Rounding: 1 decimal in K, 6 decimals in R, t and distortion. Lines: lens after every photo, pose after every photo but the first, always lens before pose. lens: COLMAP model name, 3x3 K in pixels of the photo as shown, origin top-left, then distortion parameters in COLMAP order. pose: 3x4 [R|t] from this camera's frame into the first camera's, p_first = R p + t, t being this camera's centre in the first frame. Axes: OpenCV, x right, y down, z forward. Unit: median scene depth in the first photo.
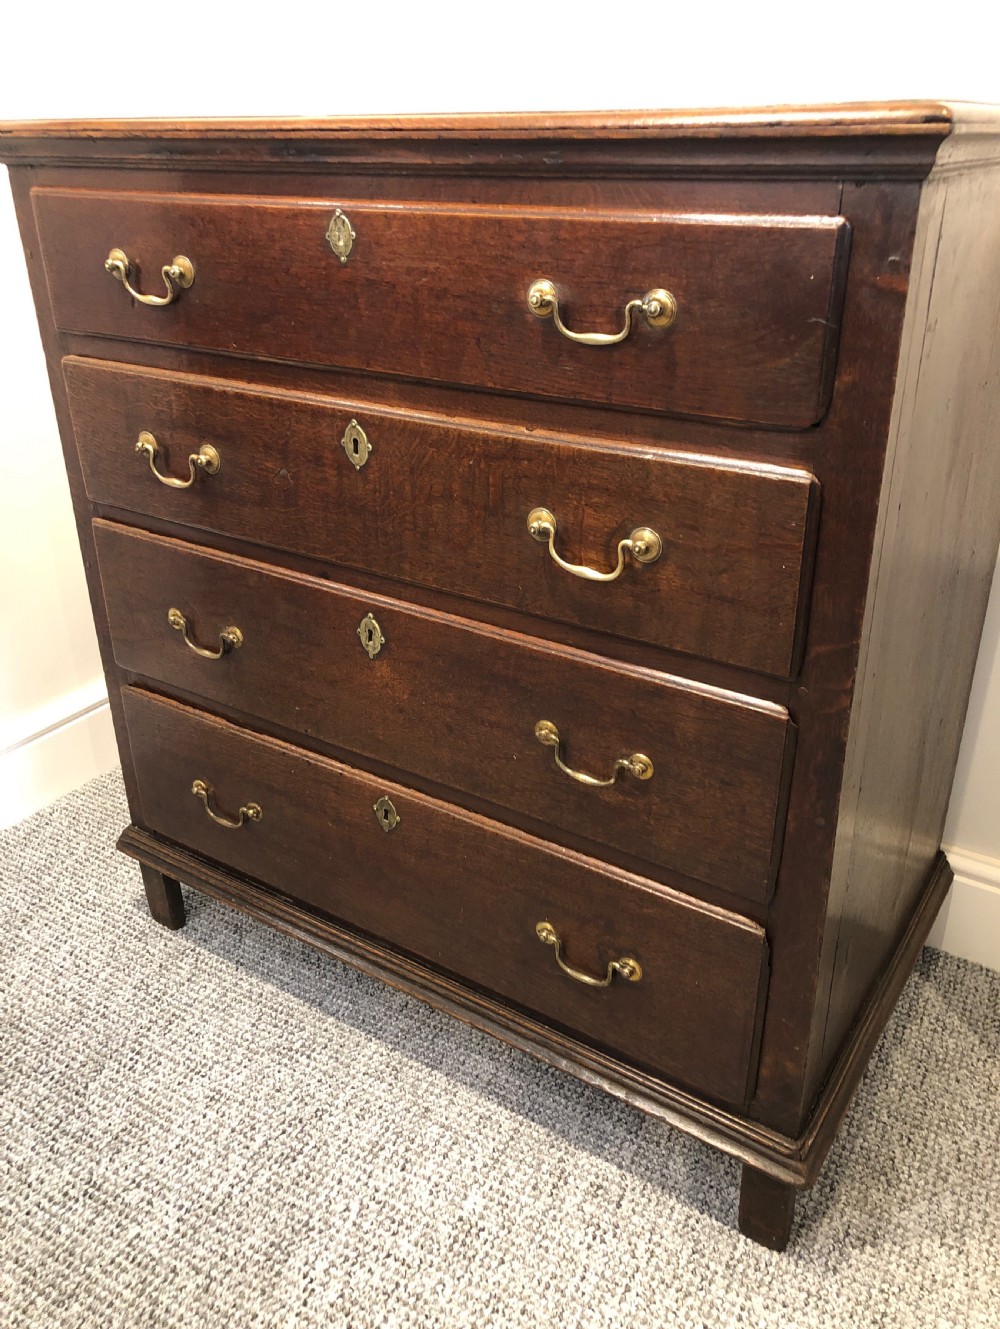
lens RADIAL K [[1082.9, 0, 506.6], [0, 1082.9, 652.4], [0, 0, 1]] dist [0.020776, -0.007403]
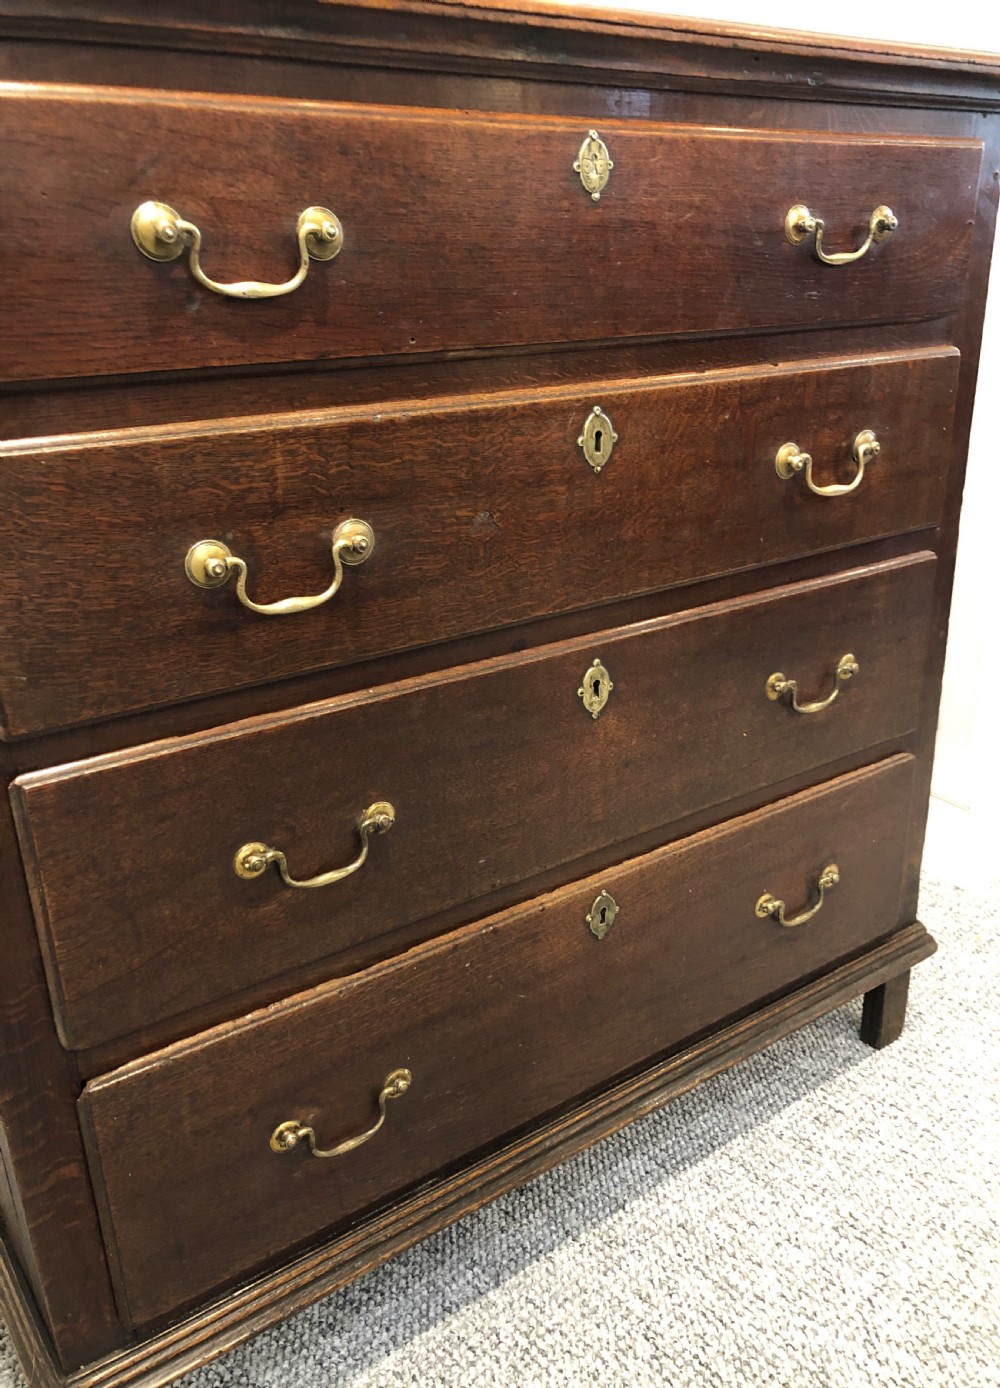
lens RADIAL K [[1159.8, 0, 542.6], [0, 1159.8, 708.6], [0, 0, 1]] dist [0.008268, 0.016747]
pose [[0.340732, -0.351070, 0.872153, -0.850092], [0.415445, 0.888404, 0.195306, -0.177235], [-0.843390, 0.295784, 0.448558, 0.636306]]
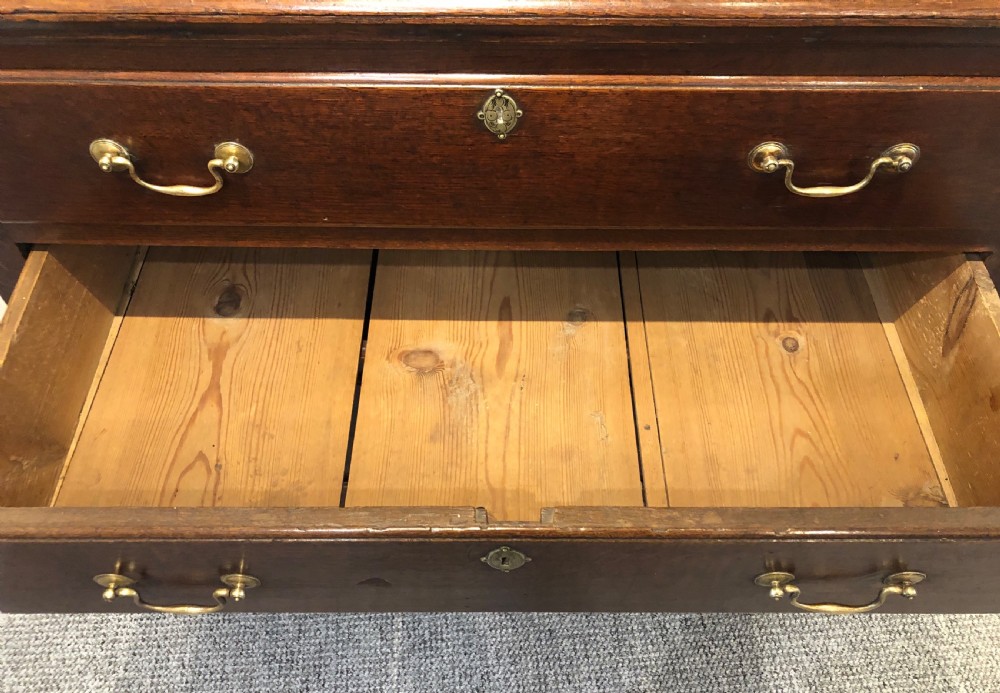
lens RADIAL K [[816.8, 0, 497.5], [0, 816.8, 348.3], [0, 0, 1]] dist [0.001437, 0.008710]
pose [[0.837882, -0.424904, 0.342651, -0.372553], [0.233889, 0.846661, 0.477975, -0.440985], [-0.493203, -0.320345, 0.808783, 0.349404]]
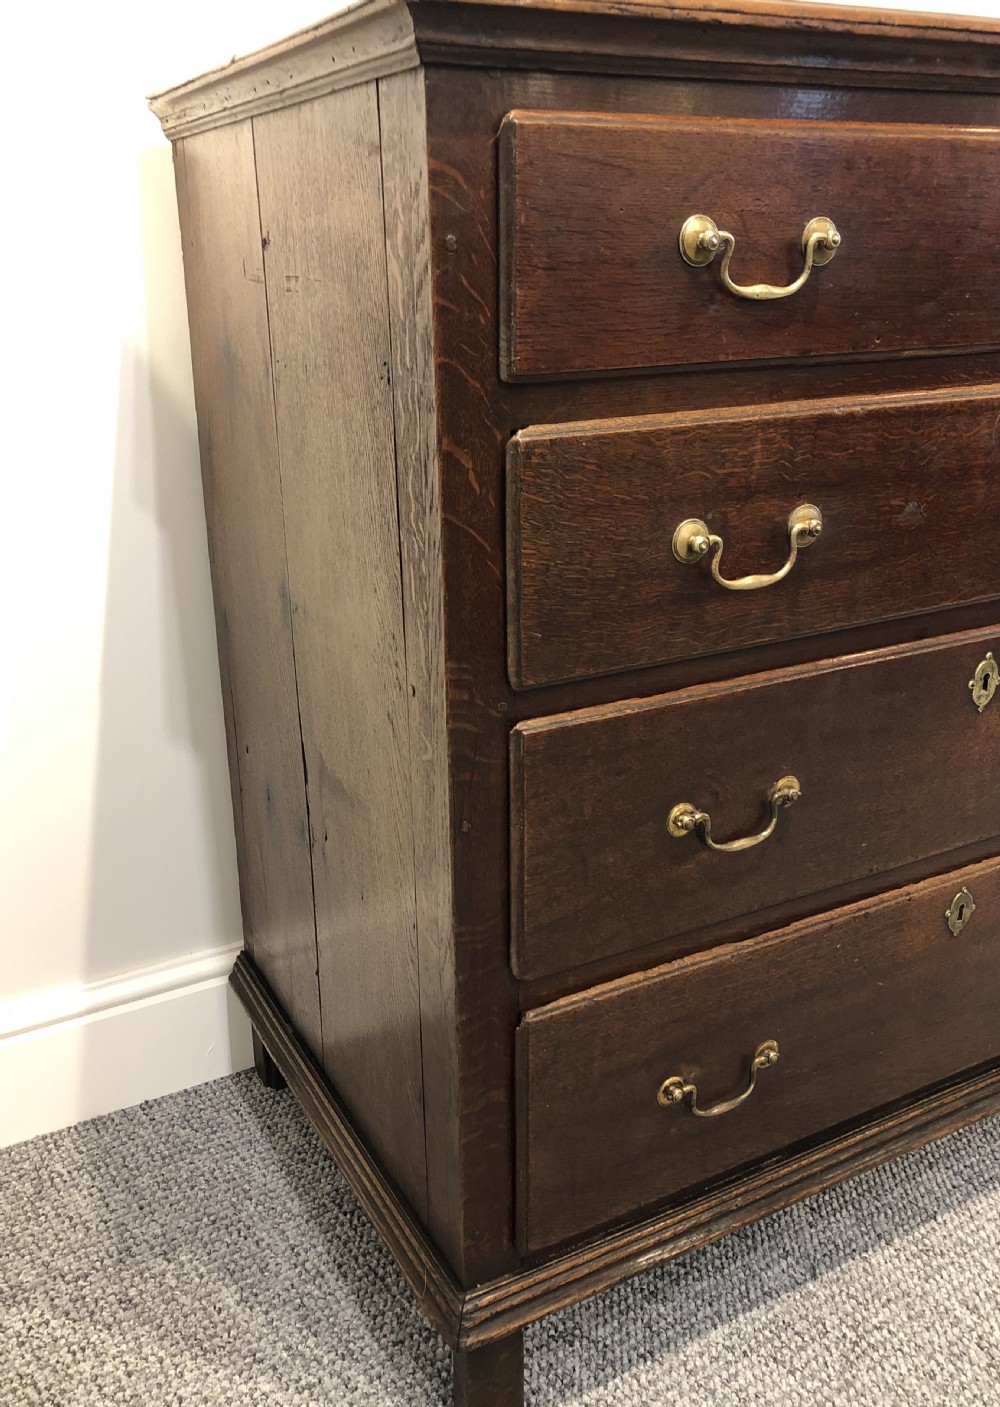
lens RADIAL K [[1216.7, 0, 469.9], [0, 1216.7, 686.0], [0, 0, 1]] dist [0.017508, -0.001402]
pose [[0.483821, -0.300122, 0.822097, -1.013510], [0.387664, 0.915670, 0.106135, -0.246327], [-0.784623, 0.267347, 0.559367, 0.768372]]
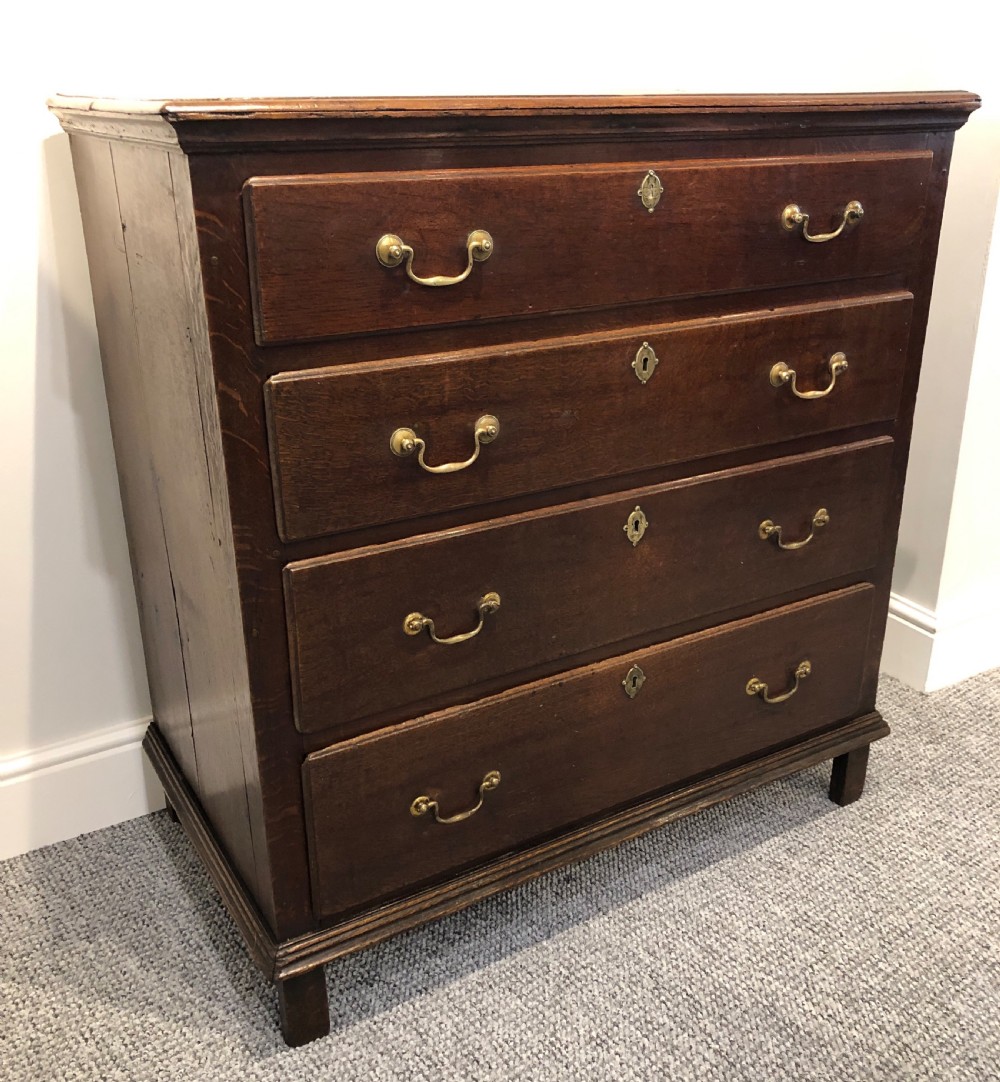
lens RADIAL K [[1082.6, 0, 500.0], [0, 1082.6, 541.0], [0, 0, 1]] dist [0.049714, -0.079548]
pose [[0.434451, -0.340040, 0.834041, -1.133814], [0.388222, 0.906260, 0.167260, -0.245702], [-0.812734, 0.251127, 0.525737, 0.490489]]
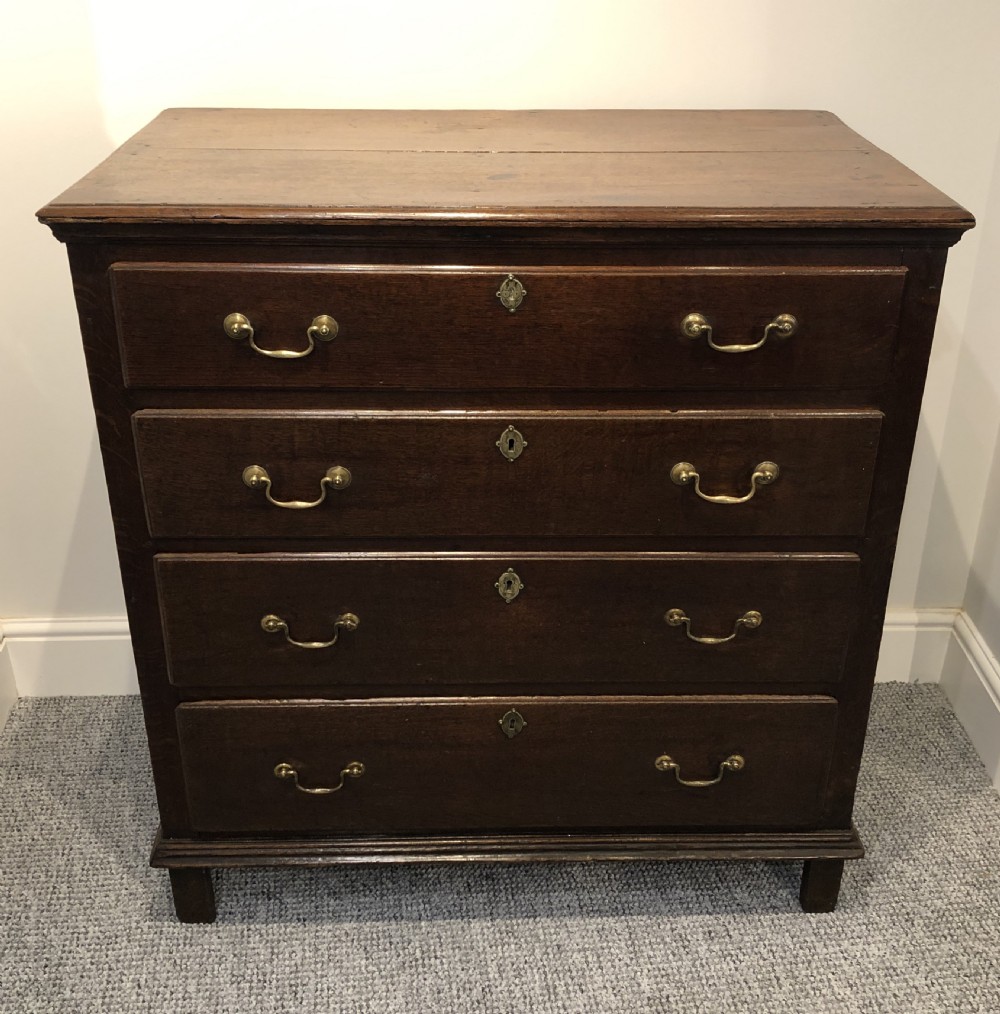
lens RADIAL K [[1212.8, 0, 501.4], [0, 1212.8, 499.1], [0, 0, 1]] dist [0.088223, -0.209394]
pose [[0.815382, -0.254952, 0.519762, -0.796685], [0.234185, 0.966328, 0.106621, -0.251241], [-0.529443, 0.034784, 0.847632, -0.162093]]
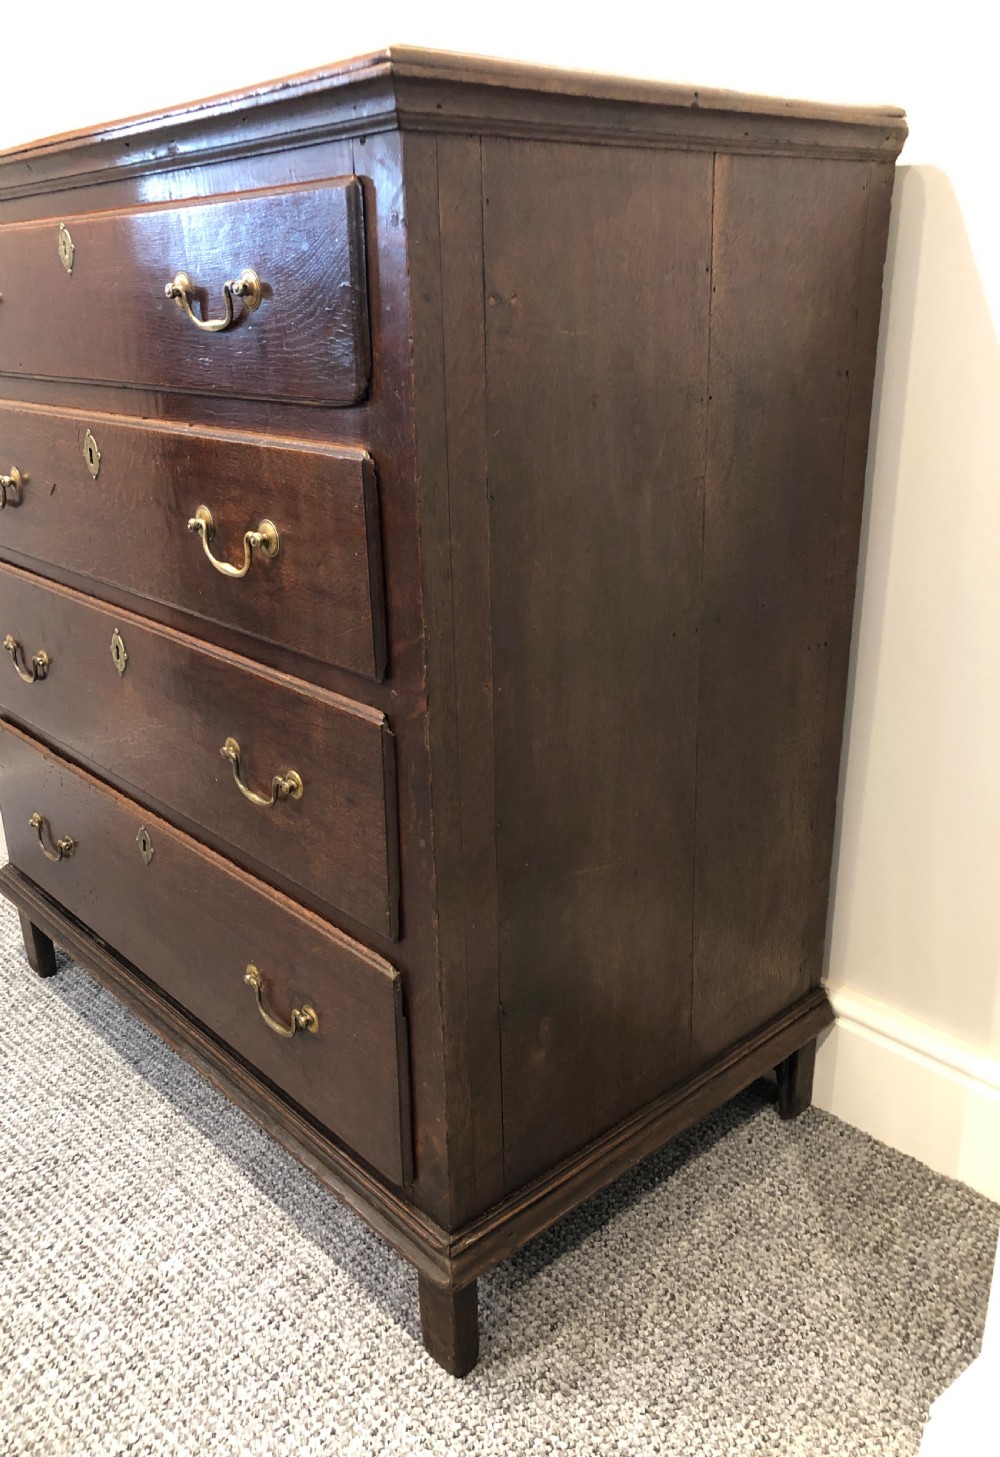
lens RADIAL K [[1185.4, 0, 463.3], [0, 1185.4, 727.1], [0, 0, 1]] dist [0.011351, 0.004711]
pose [[0.965379, 0.076177, -0.249480, 0.442672], [-0.098028, 0.992251, -0.076347, 0.101682], [0.241731, 0.098160, 0.965366, 0.027205]]
